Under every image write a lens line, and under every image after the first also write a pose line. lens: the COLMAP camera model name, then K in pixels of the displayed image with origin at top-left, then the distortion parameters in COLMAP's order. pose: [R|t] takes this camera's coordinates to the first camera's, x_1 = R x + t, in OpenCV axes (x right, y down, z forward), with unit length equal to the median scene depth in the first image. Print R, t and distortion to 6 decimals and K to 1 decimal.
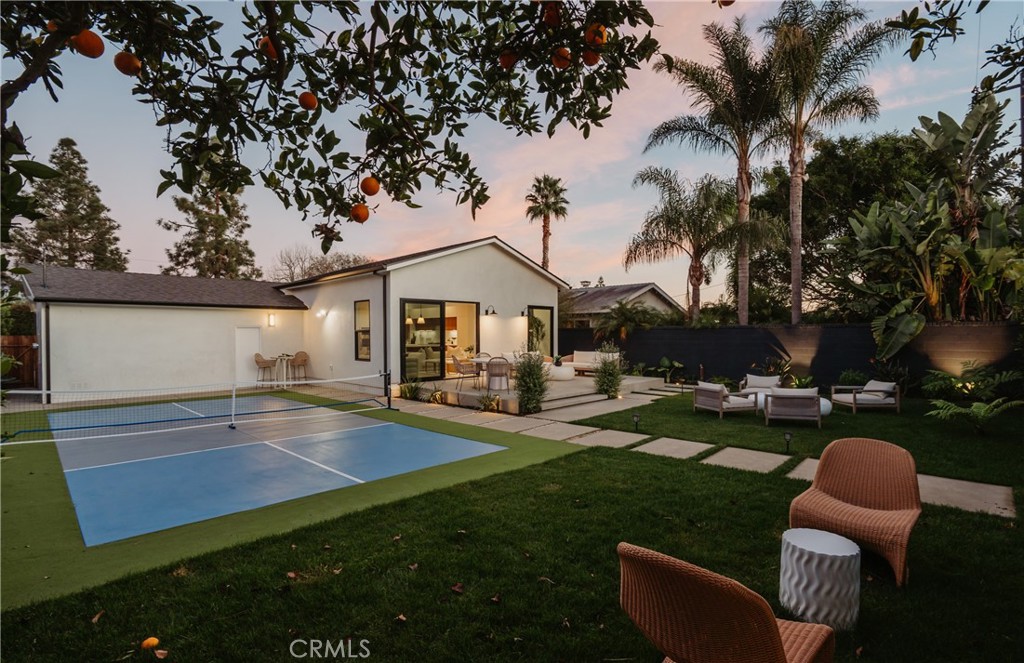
lens RADIAL K [[488.1, 0, 512.0], [0, 488.1, 331.5], [0, 0, 1]] dist [-0.018142, 0.000404]
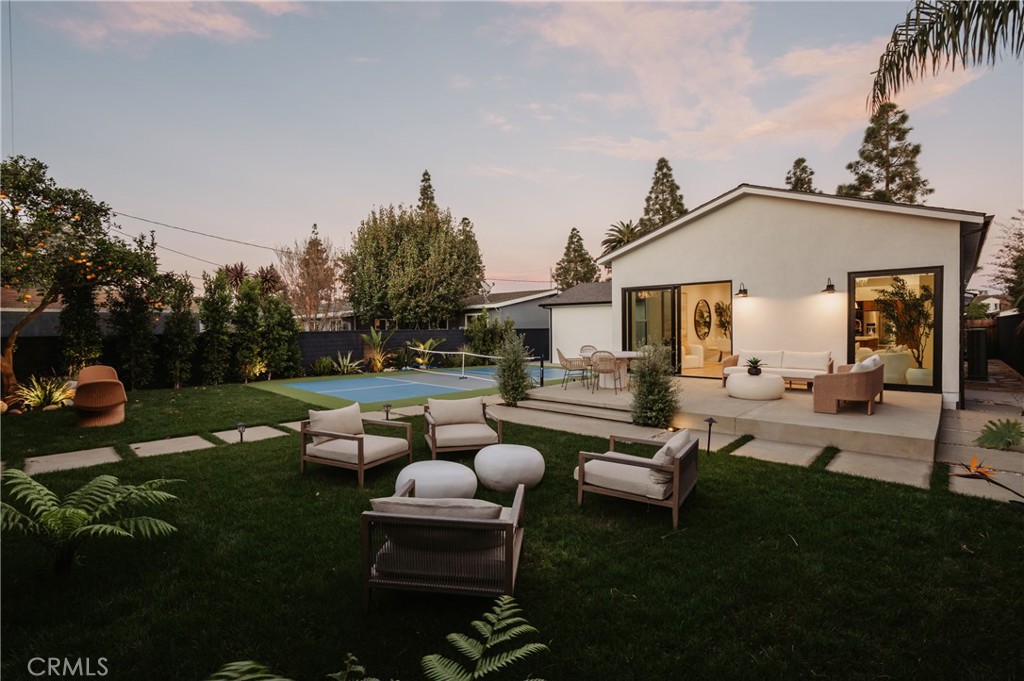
lens RADIAL K [[479.4, 0, 512.0], [0, 479.4, 340.5], [0, 0, 1]] dist [-0.025631, 0.000516]
pose [[0.003344, 0.033927, -0.999419, 0.653714], [0.014983, 0.999310, 0.033973, 0.002502], [0.999882, -0.015088, 0.002833, 0.659513]]
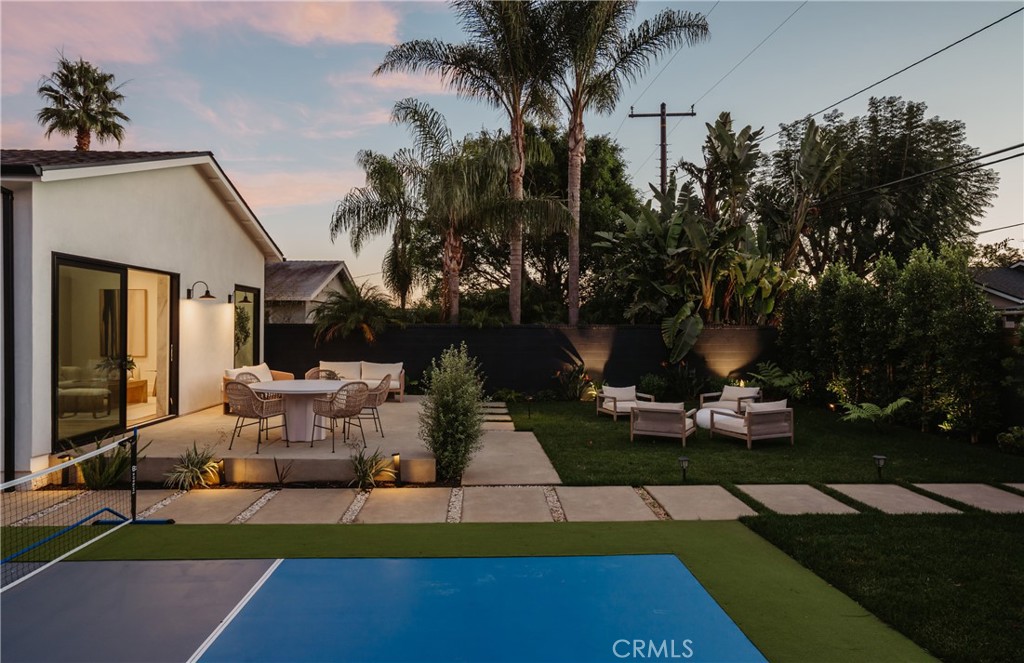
lens RADIAL K [[611.6, 0, 494.5], [0, 611.6, 327.4], [0, 0, 1]] dist [0.022617, 0.001359]
pose [[0.707394, 0.008714, 0.706766, -0.287788], [-0.010189, 0.999946, -0.002130, -0.005115], [-0.706746, -0.005694, 0.707445, 0.299596]]
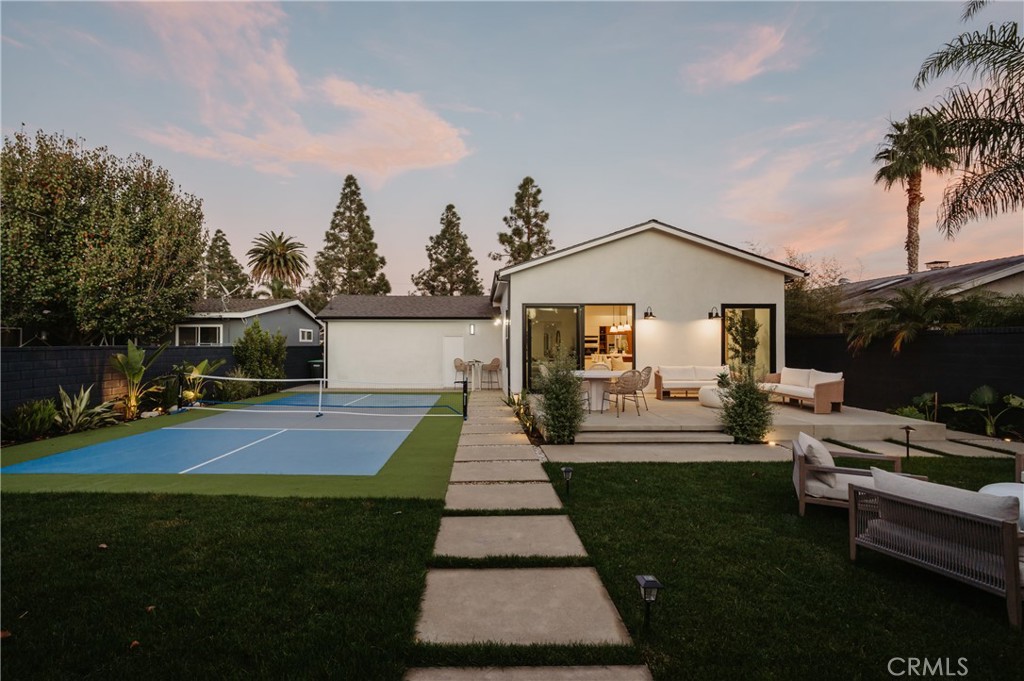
lens RADIAL K [[467.0, 0, 481.2], [0, 467.0, 344.7], [0, 0, 1]] dist [-0.056400, 0.041596]
pose [[0.694035, 0.006154, -0.719915, 0.314521], [-0.000900, 0.999970, 0.007681, 0.004358], [0.719941, -0.004682, 0.694019, 0.267882]]
